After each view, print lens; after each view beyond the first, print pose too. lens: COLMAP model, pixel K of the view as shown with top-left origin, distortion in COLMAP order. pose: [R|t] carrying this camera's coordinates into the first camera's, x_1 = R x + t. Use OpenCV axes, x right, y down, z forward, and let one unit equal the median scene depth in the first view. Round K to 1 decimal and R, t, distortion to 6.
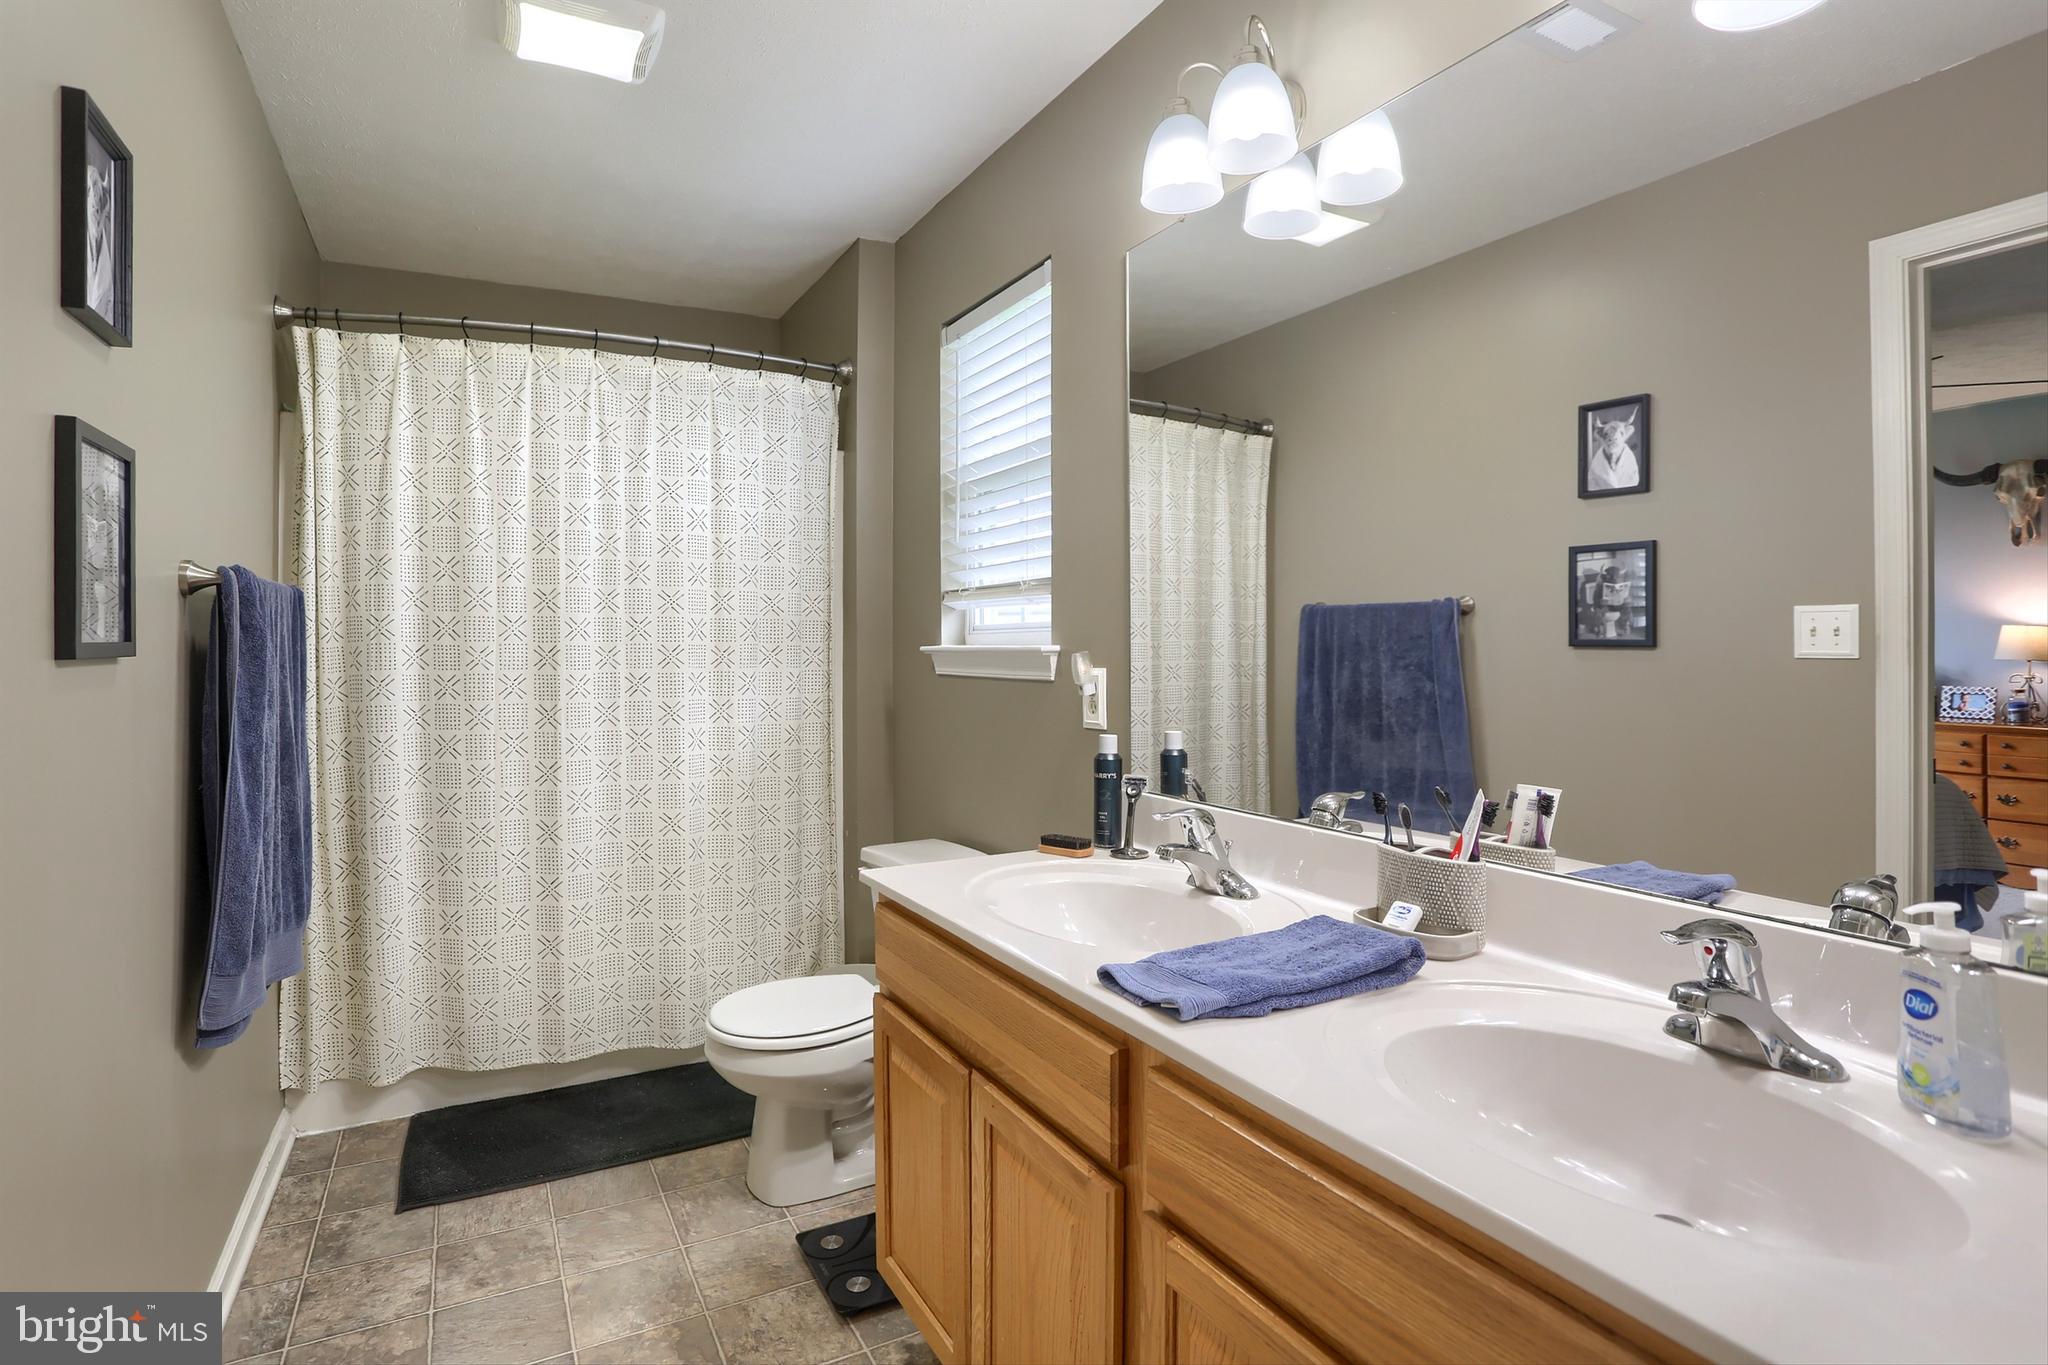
lens RADIAL K [[1051.5, 0, 1002.6], [0, 1051.5, 641.9], [0, 0, 1]] dist [-0.066228, 0.029803]
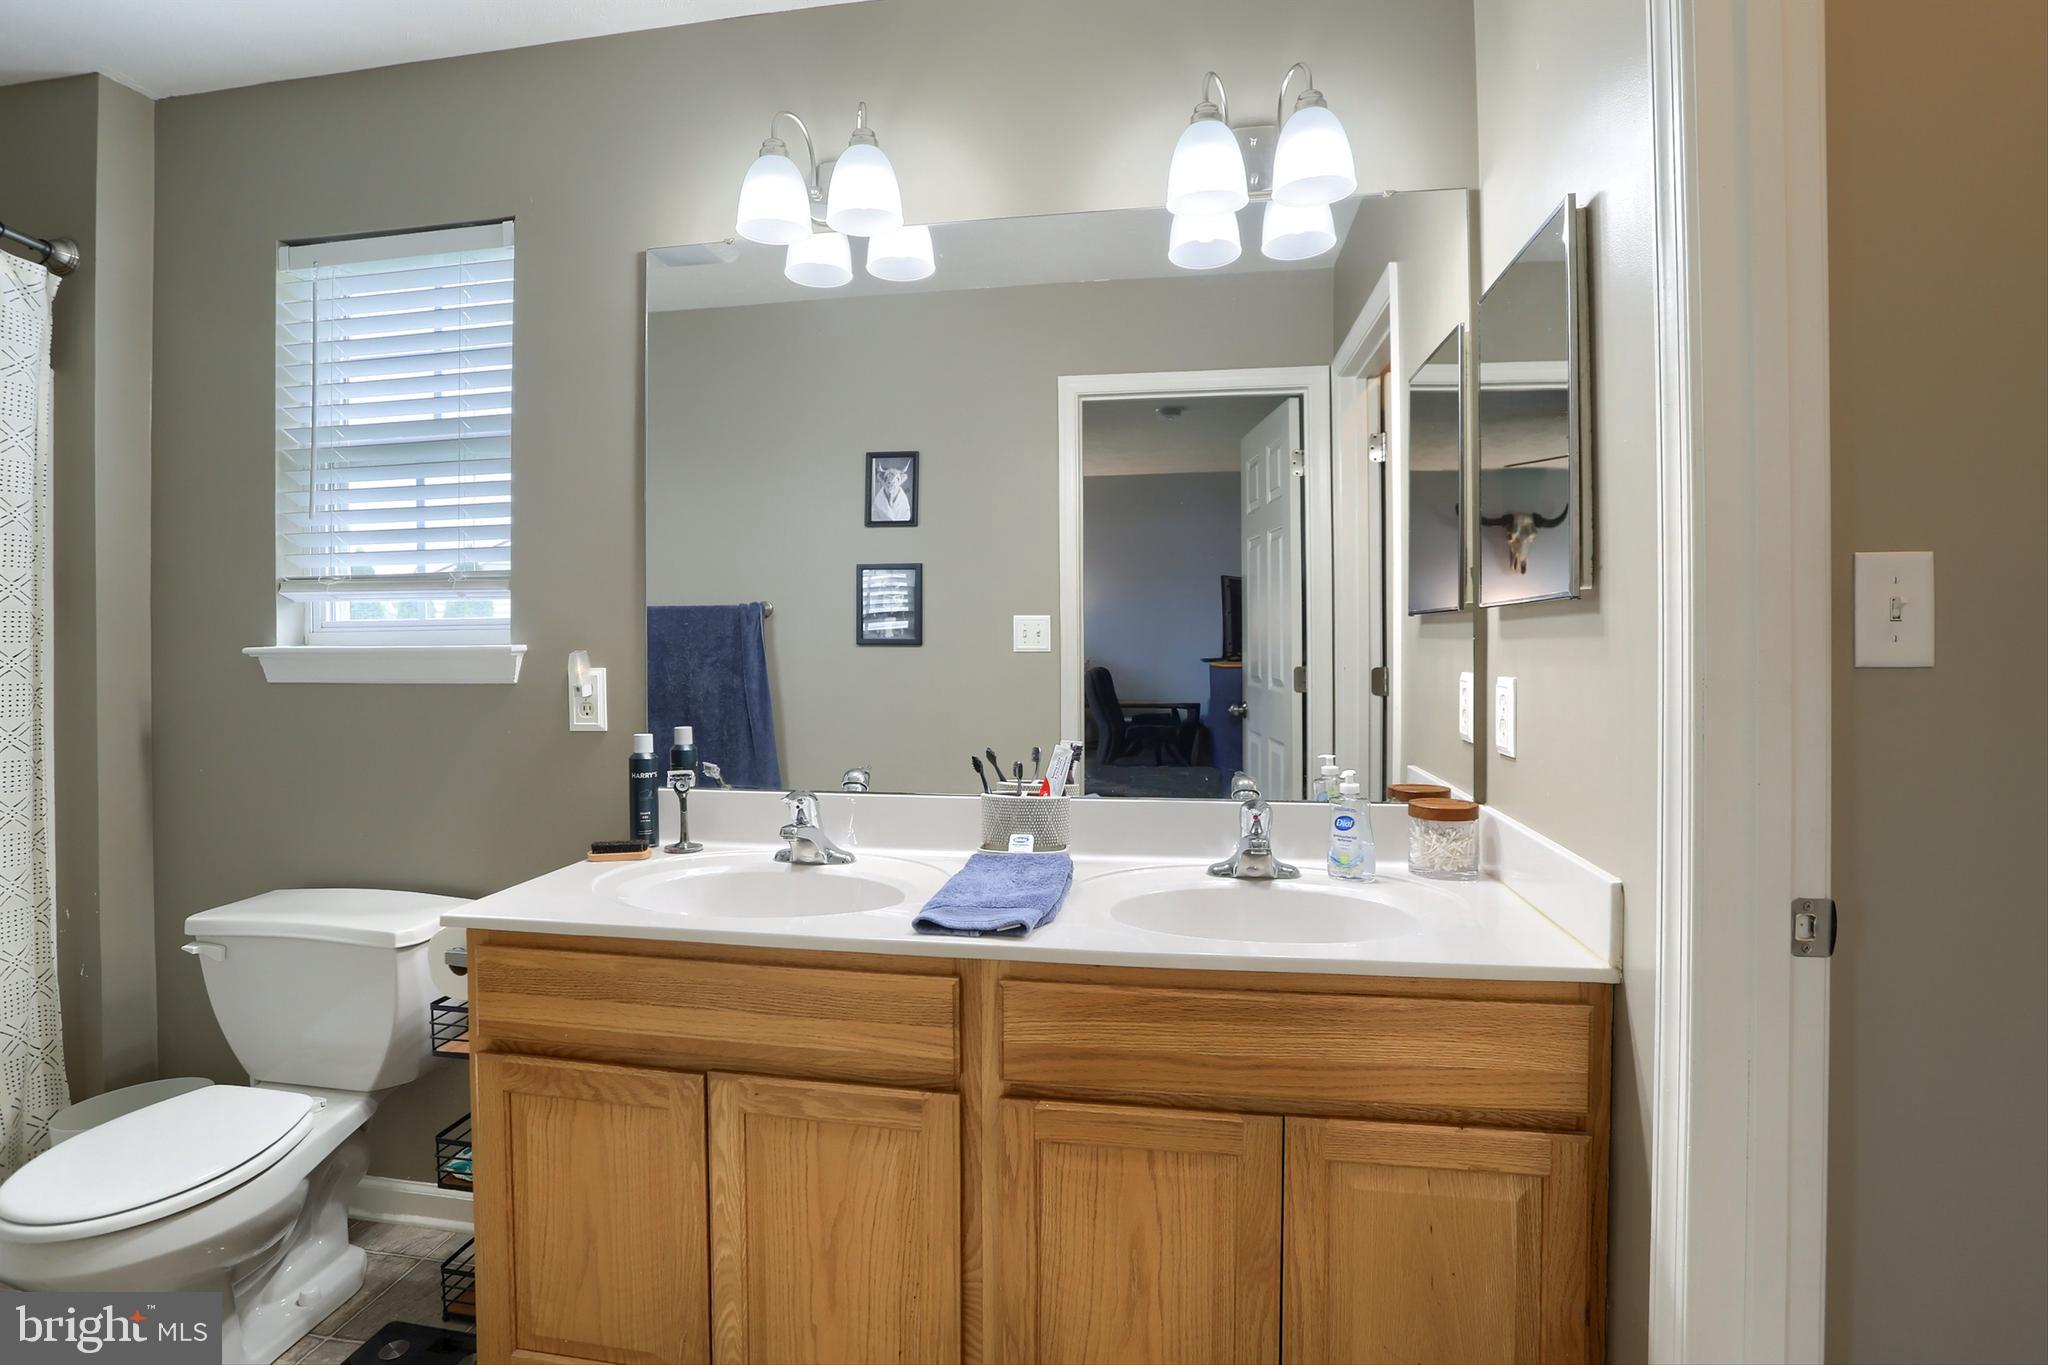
lens RADIAL K [[1051.5, 0, 1002.6], [0, 1051.5, 641.9], [0, 0, 1]] dist [-0.066228, 0.029803]
pose [[0.600854, -0.002238, 0.799356, -0.414069], [0.002842, 0.999996, 0.000664, 0.001295], [-0.799354, 0.001872, 0.600858, 0.117804]]
